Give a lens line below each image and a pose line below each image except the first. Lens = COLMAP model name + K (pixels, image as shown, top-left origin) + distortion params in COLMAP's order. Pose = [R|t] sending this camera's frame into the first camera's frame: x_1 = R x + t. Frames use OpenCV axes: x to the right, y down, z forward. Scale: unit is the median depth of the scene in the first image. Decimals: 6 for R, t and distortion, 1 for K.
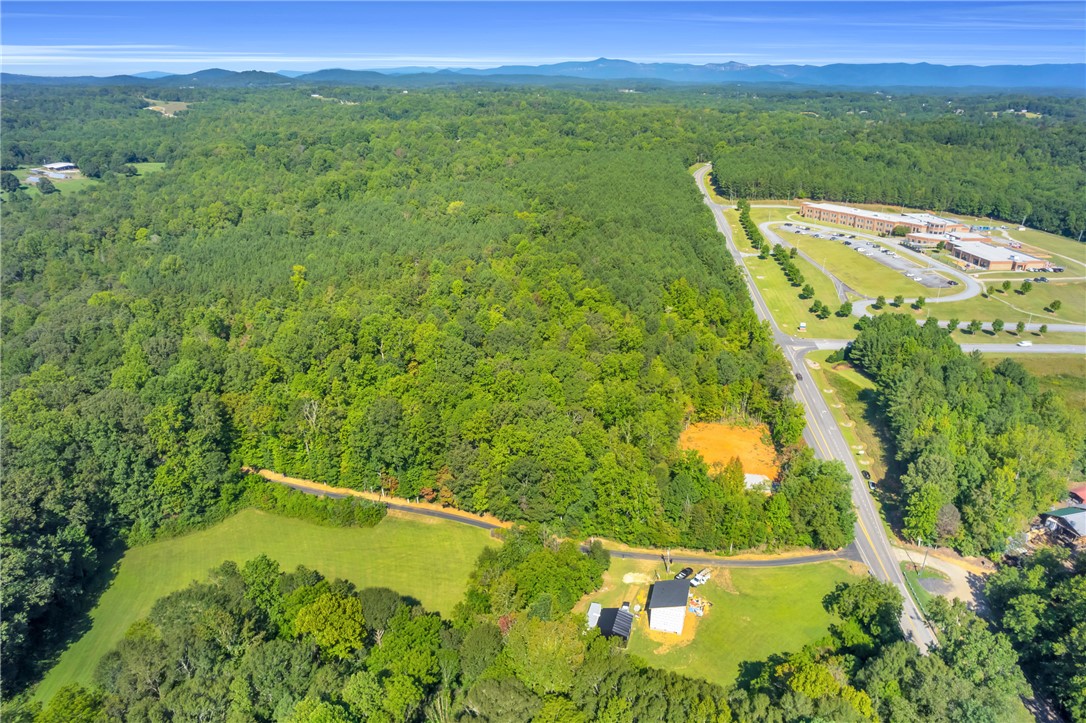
lens RADIAL K [[699.6, 0, 550.3], [0, 699.6, 365.6], [0, 0, 1]] dist [-0.082424, 0.074381]
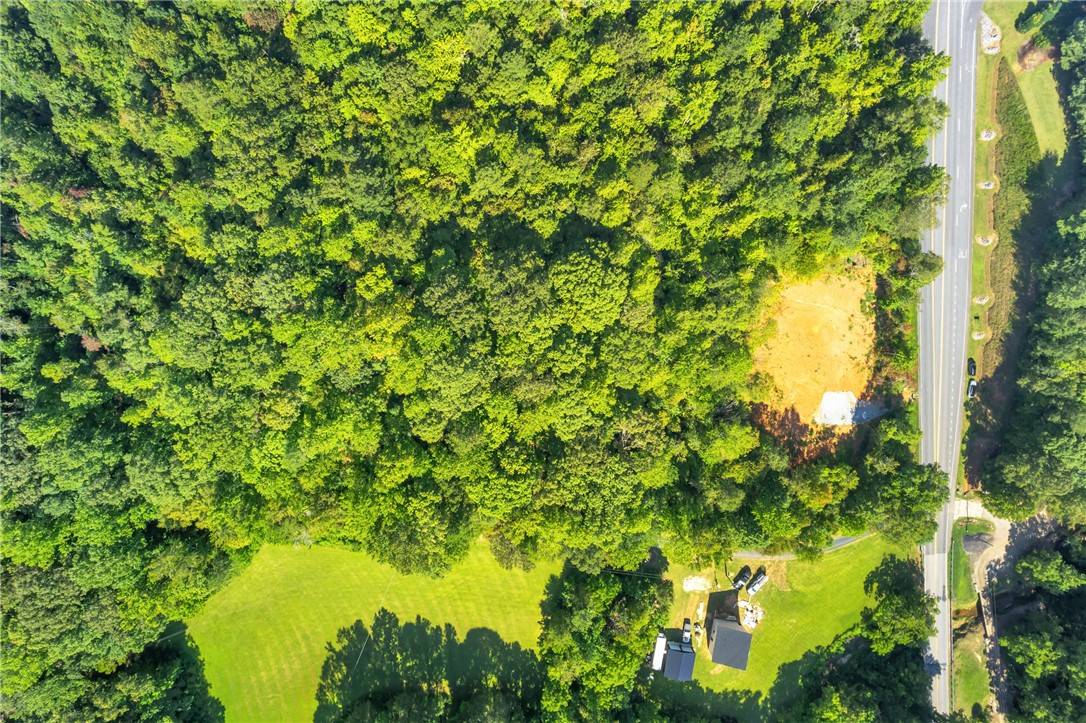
lens RADIAL K [[699.6, 0, 550.3], [0, 699.6, 365.6], [0, 0, 1]] dist [-0.082424, 0.074381]
pose [[0.991474, -0.130304, -0.000465, -0.034299], [0.045675, 0.344190, 0.937788, -0.550342], [-0.122038, -0.929814, 0.347207, 0.679698]]
